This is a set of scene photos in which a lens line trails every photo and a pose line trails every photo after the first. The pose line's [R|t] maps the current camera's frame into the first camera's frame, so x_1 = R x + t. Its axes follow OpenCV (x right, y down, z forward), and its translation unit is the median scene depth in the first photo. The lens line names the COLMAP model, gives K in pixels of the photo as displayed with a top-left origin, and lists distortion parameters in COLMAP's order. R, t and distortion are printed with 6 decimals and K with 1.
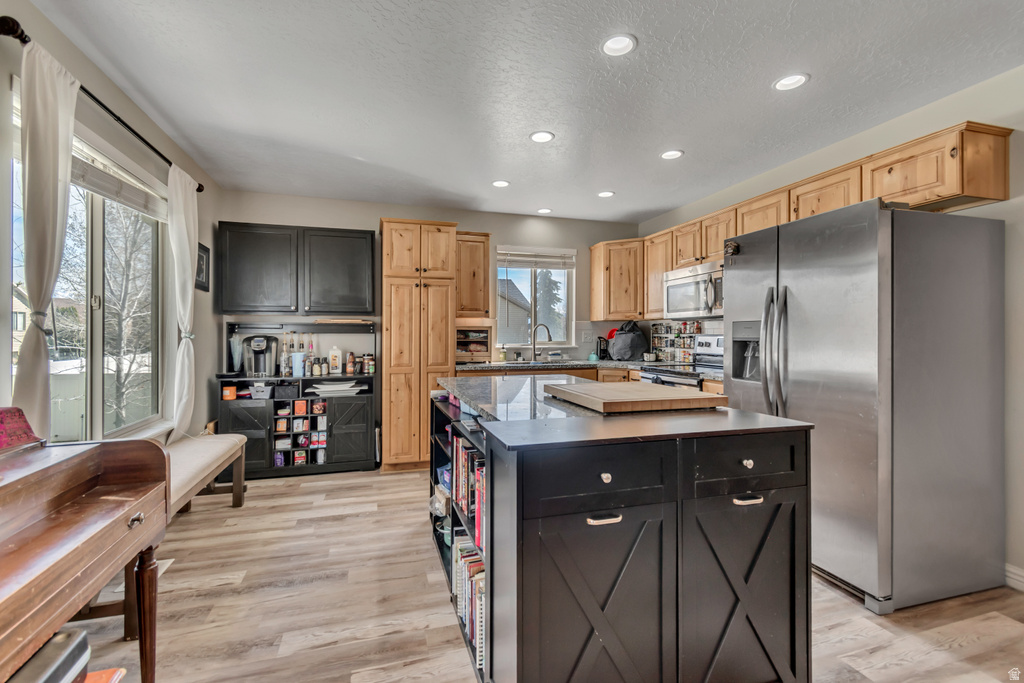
lens RADIAL K [[455.5, 0, 510.3], [0, 455.5, 335.1], [0, 0, 1]] dist [0.001843, -0.001752]
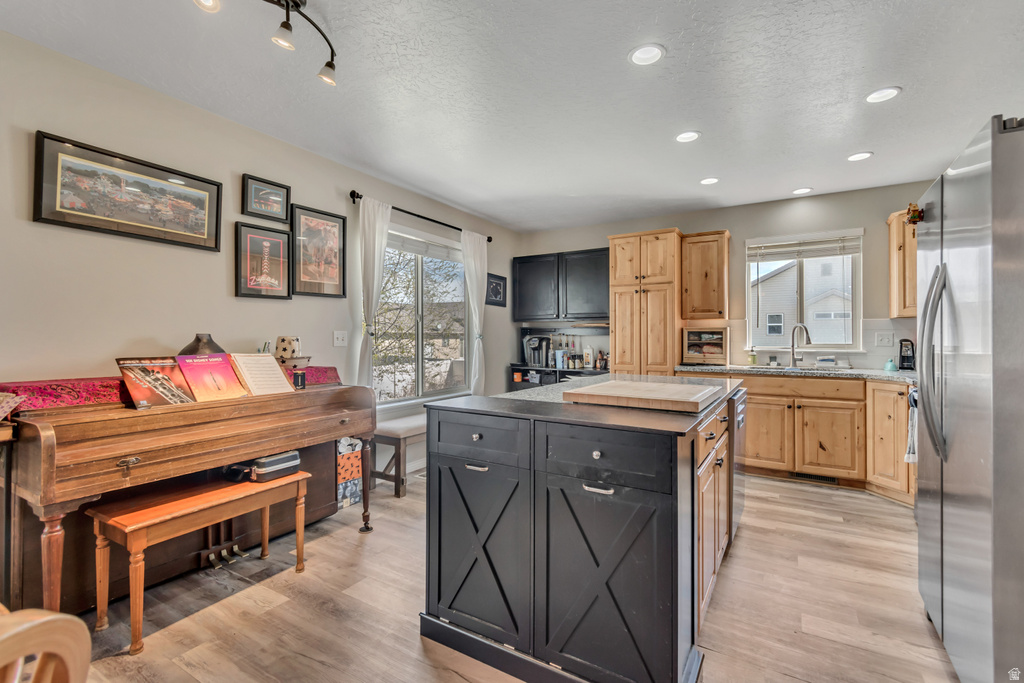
lens RADIAL K [[455.5, 0, 526.8], [0, 455.5, 334.0], [0, 0, 1]] dist [0.001843, -0.001752]
pose [[0.678232, -0.003798, -0.734838, 0.418761], [-0.002243, 0.999971, -0.007238, 0.002536], [0.734845, 0.006557, 0.678204, 0.052957]]
